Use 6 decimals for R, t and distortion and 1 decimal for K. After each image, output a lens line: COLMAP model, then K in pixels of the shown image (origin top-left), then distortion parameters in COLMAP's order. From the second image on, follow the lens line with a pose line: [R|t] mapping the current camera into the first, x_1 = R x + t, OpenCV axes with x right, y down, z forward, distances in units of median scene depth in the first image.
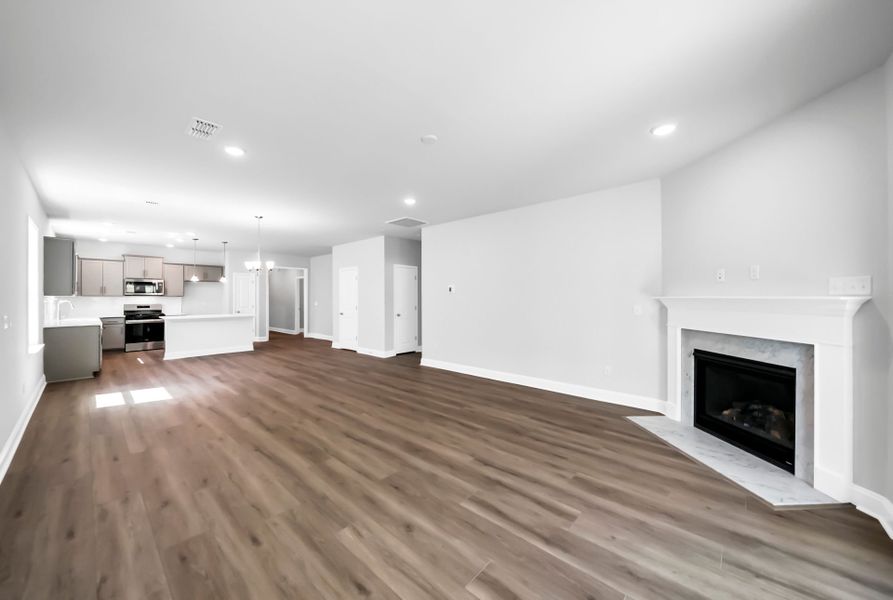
lens RADIAL K [[315.6, 0, 429.8], [0, 315.6, 298.0], [0, 0, 1]] dist [-0.009101, -0.000190]
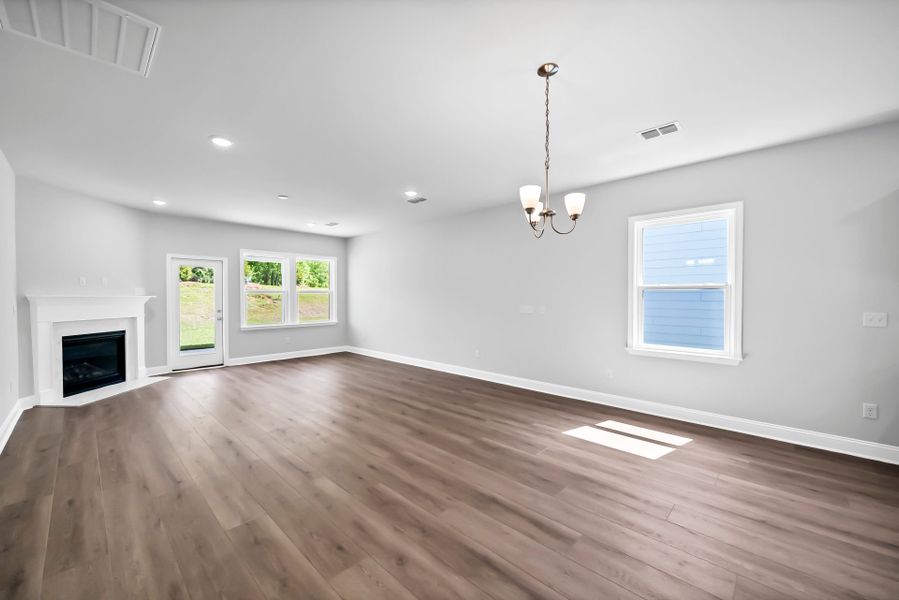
lens RADIAL K [[355.3, 0, 446.3], [0, 355.3, 299.9], [0, 0, 1]] dist [-0.004032, -0.001154]
pose [[-0.999876, 0.000059, 0.015754, -0.676006], [0.000214, 0.999951, 0.009850, -0.000551], [-0.015753, 0.009852, -0.999827, 2.206692]]
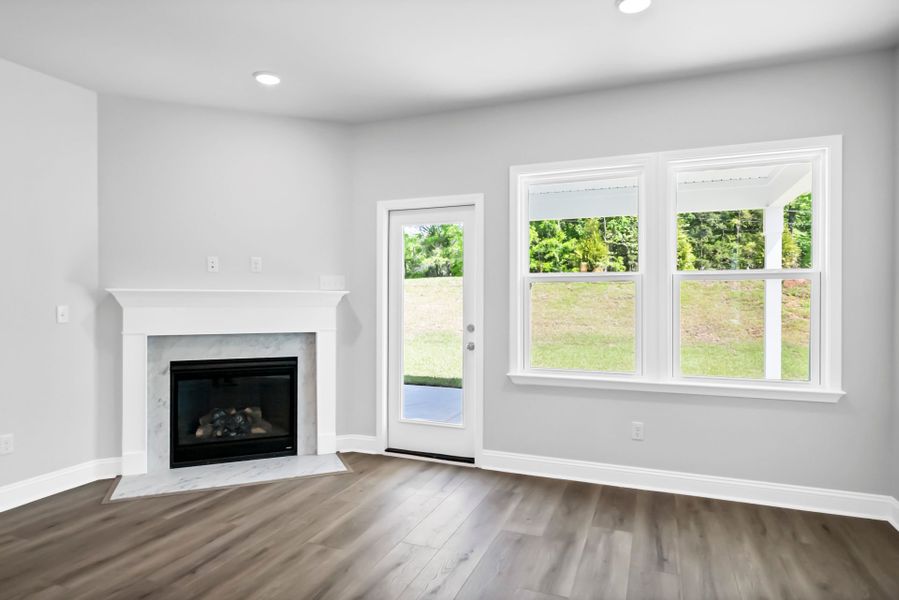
lens RADIAL K [[536.9, 0, 451.8], [0, 536.9, 304.0], [0, 0, 1]] dist [0.006538, -0.001071]
pose [[-0.368808, -0.013339, 0.929410, -0.507612], [-0.002377, 0.999907, 0.013408, 0.009802], [-0.929503, 0.002735, -0.368805, 0.784110]]
